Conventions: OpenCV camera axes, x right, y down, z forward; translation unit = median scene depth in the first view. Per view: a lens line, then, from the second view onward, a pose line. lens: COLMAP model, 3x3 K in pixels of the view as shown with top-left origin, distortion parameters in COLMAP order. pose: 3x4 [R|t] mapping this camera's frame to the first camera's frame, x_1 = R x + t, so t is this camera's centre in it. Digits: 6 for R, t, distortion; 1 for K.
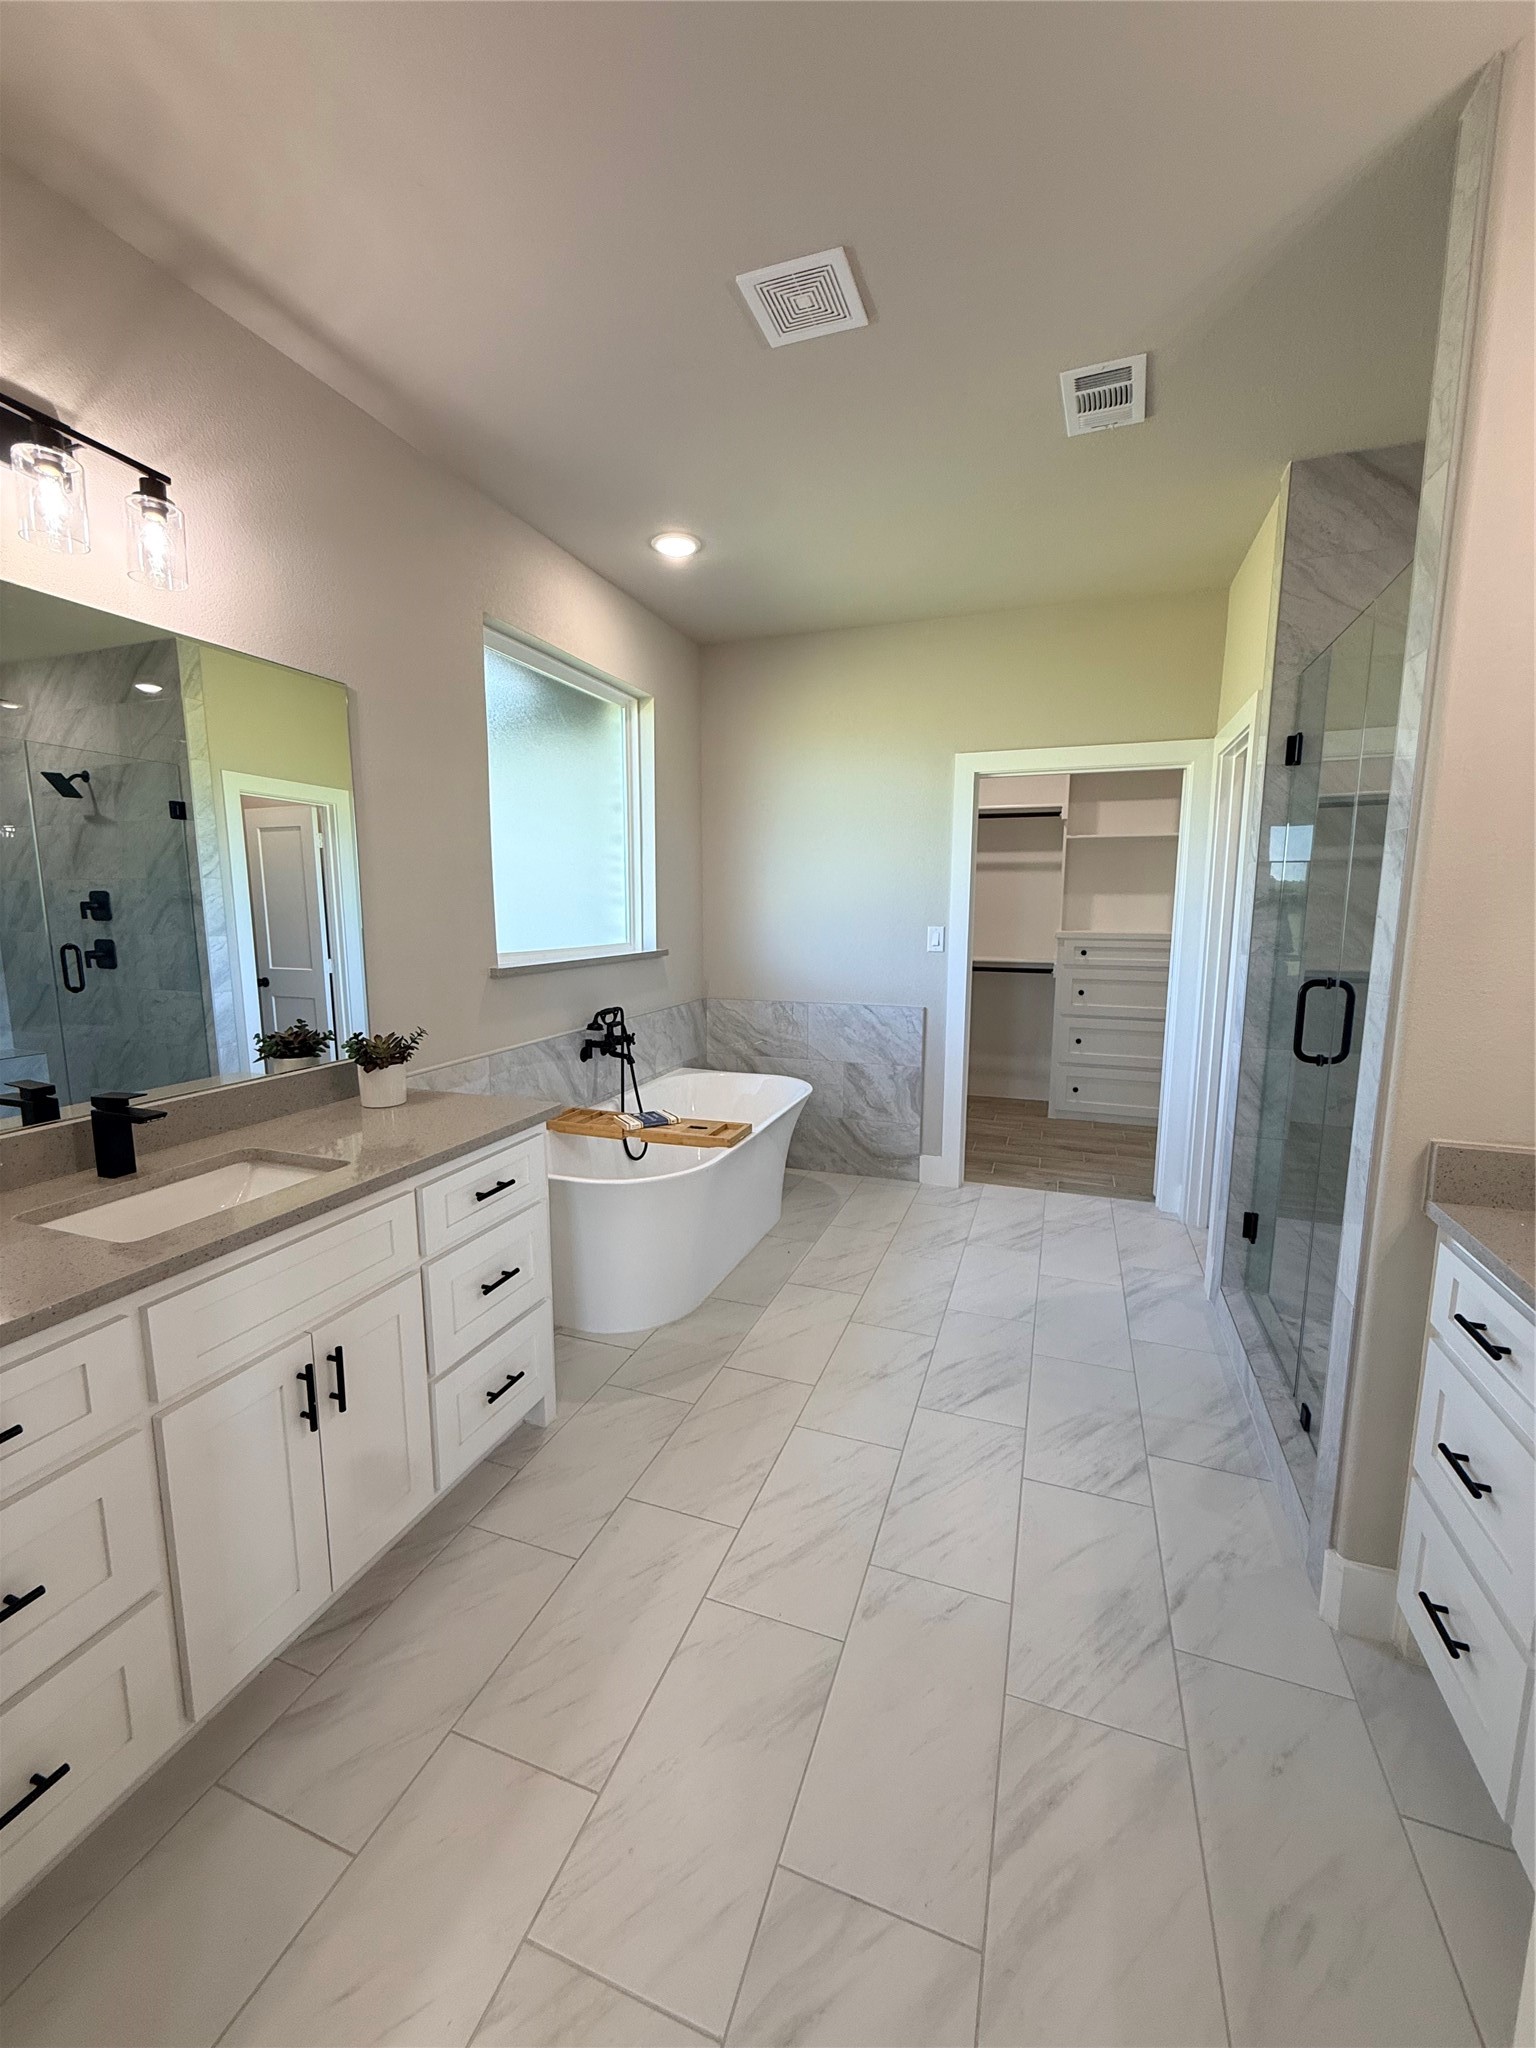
lens RADIAL K [[820.8, 0, 773.4], [0, 820.8, 1024.2], [0, 0, 1]] dist [-0.001208, 0.000305]
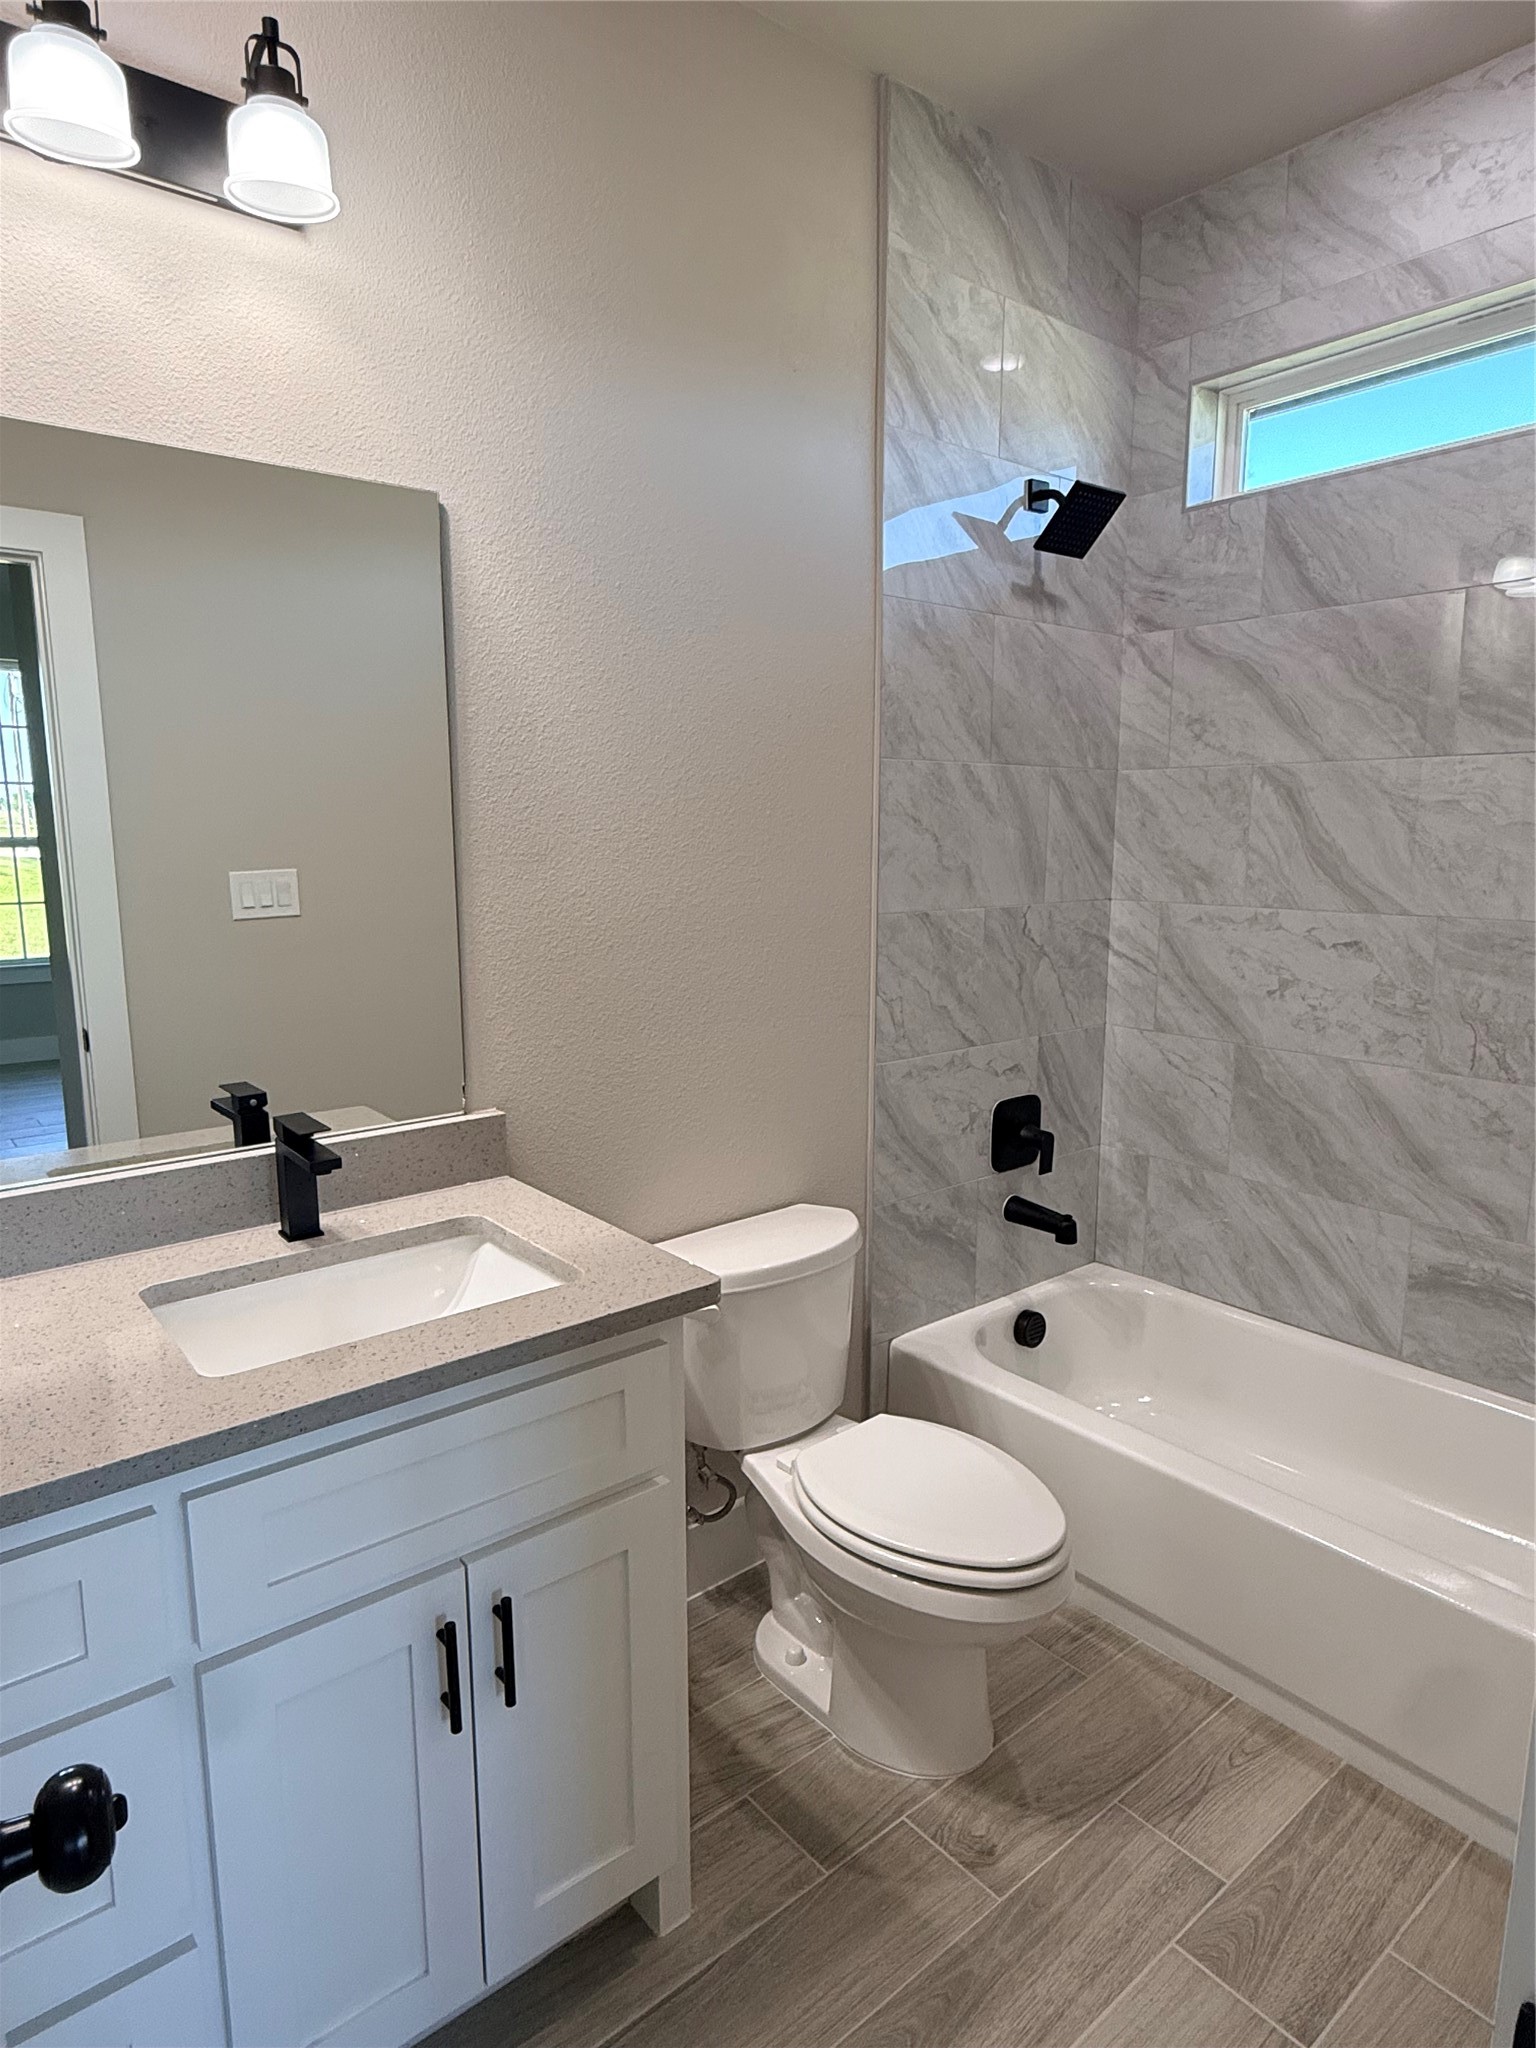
lens RADIAL K [[1199.6, 0, 763.1], [0, 1199.6, 1011.9], [0, 0, 1]] dist [-0.005796, 0.002114]
pose [[0.850591, 0.062671, -0.522079, 0.031729], [-0.052294, 0.998032, 0.034607, -0.042534], [0.523221, -0.002135, 0.852195, 0.248722]]
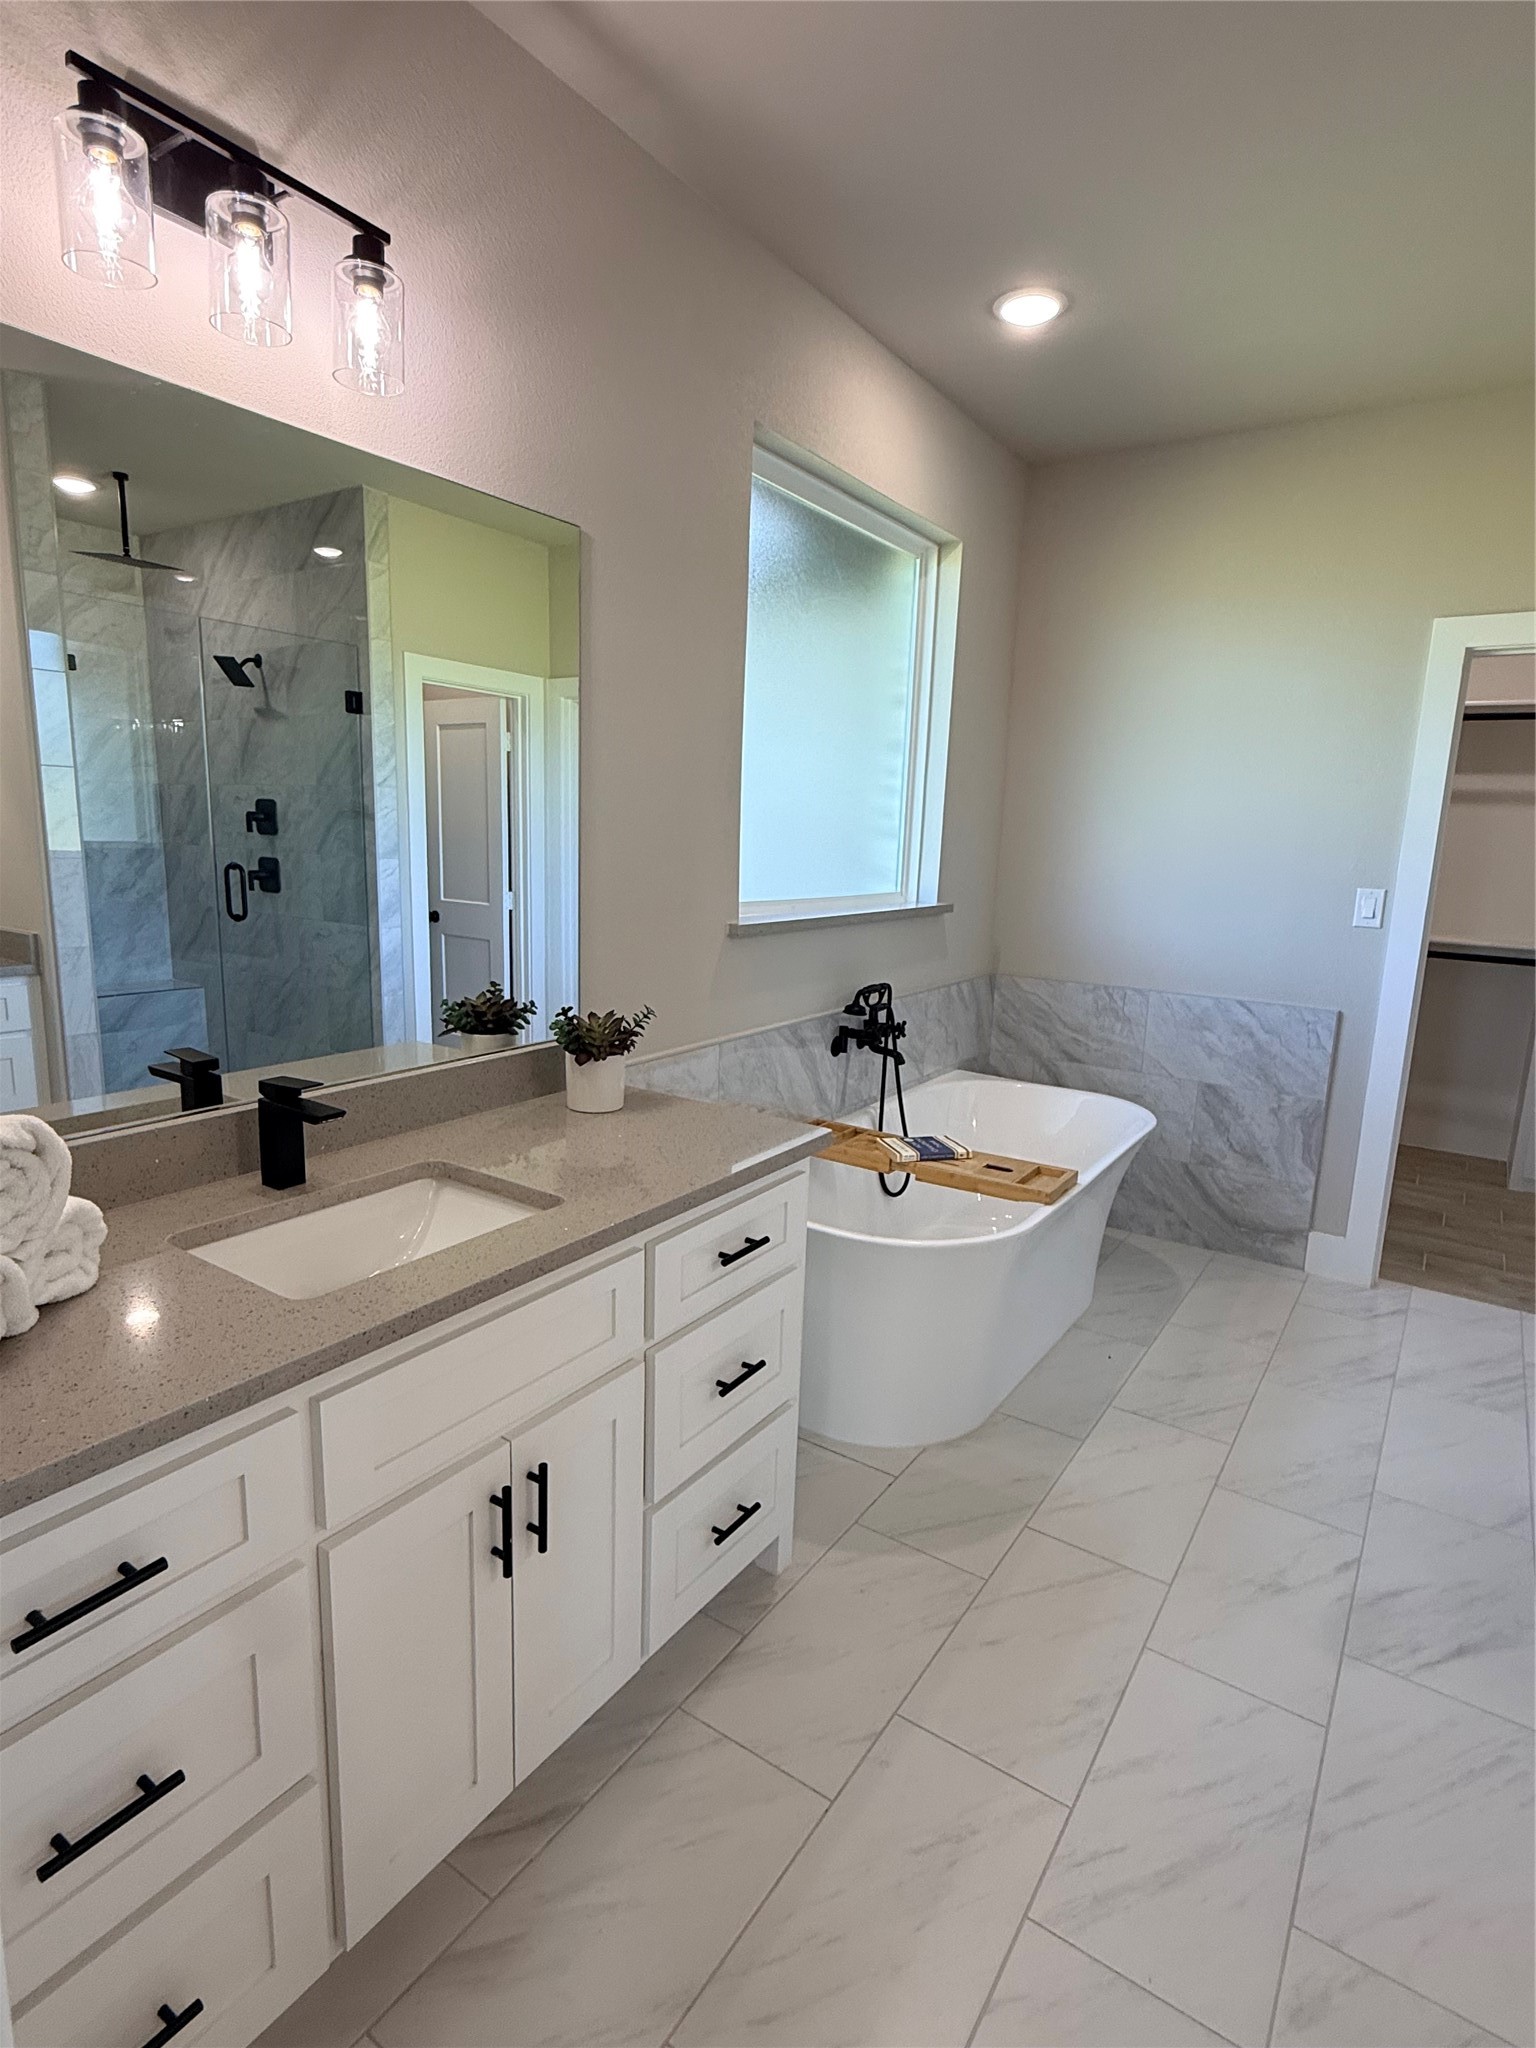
lens RADIAL K [[1066.8, 0, 767.3], [0, 1066.8, 1030.9], [0, 0, 1]] dist [0.000670, 0.001187]
pose [[0.969376, 0.076473, -0.233371, -0.103714], [-0.066957, 0.996579, 0.048442, -0.026617], [0.236277, -0.031333, 0.971180, 0.106315]]
